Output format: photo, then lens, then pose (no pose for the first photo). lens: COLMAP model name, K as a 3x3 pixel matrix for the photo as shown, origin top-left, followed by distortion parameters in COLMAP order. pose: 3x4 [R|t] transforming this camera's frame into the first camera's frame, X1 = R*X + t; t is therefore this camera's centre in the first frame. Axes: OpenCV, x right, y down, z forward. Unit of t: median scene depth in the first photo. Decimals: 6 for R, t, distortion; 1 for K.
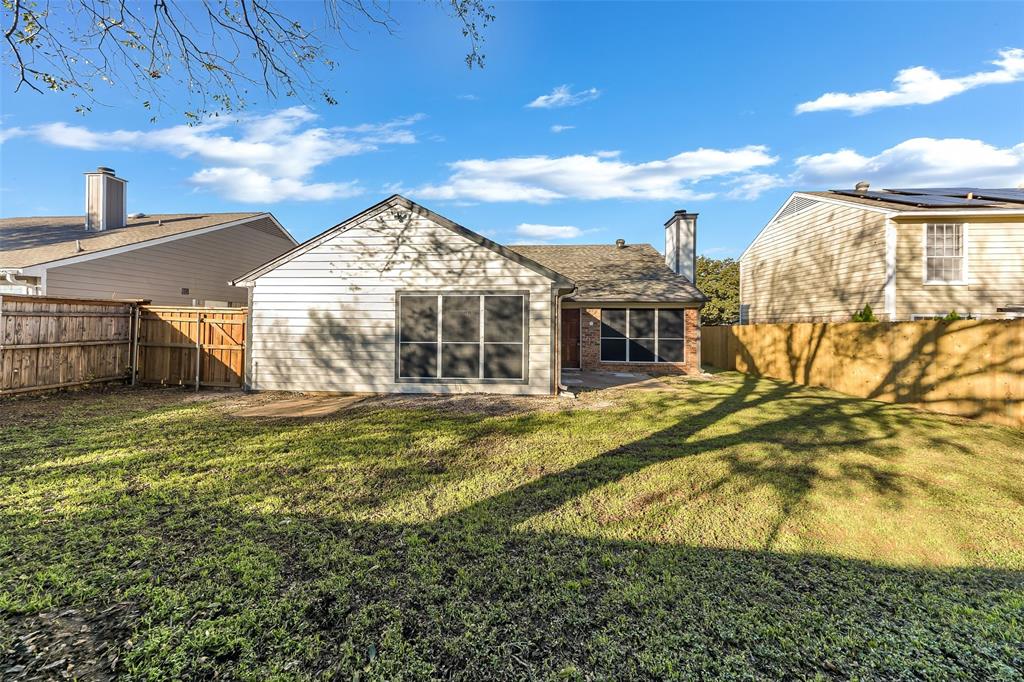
lens RADIAL K [[363.1, 0, 513.5], [0, 363.1, 328.1], [0, 0, 1]] dist [0.003643, 0.000276]
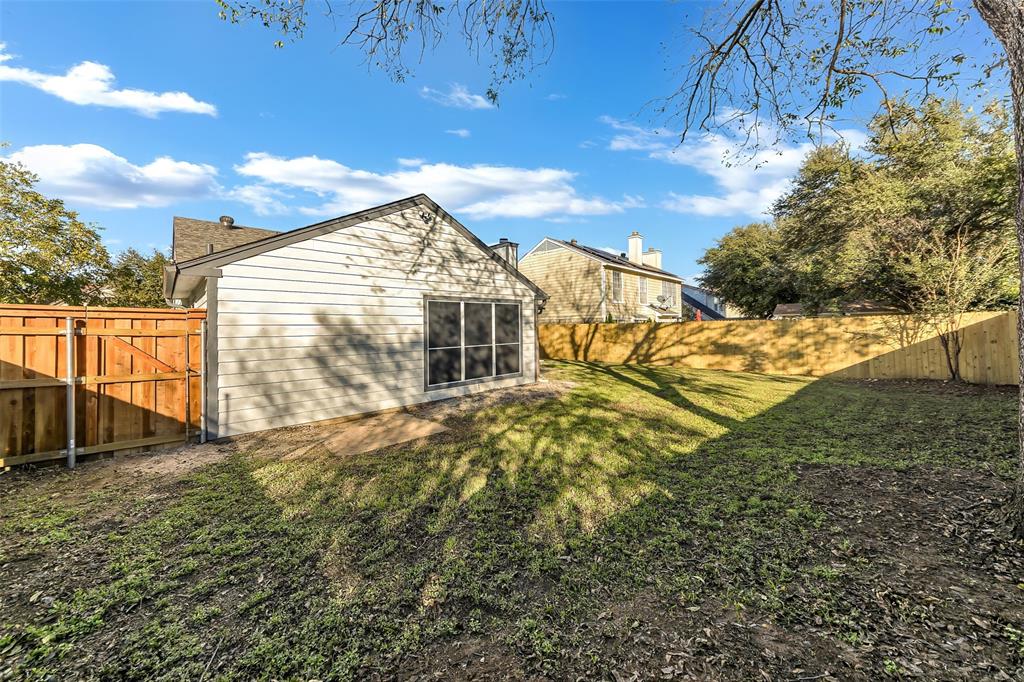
lens RADIAL K [[363.1, 0, 510.7], [0, 363.1, 330.2], [0, 0, 1]] dist [0.003643, 0.000276]
pose [[0.669274, -0.023221, 0.742652, -0.866175], [0.020304, 0.999710, 0.012961, -0.017899], [-0.742738, 0.006405, 0.669552, 0.191651]]
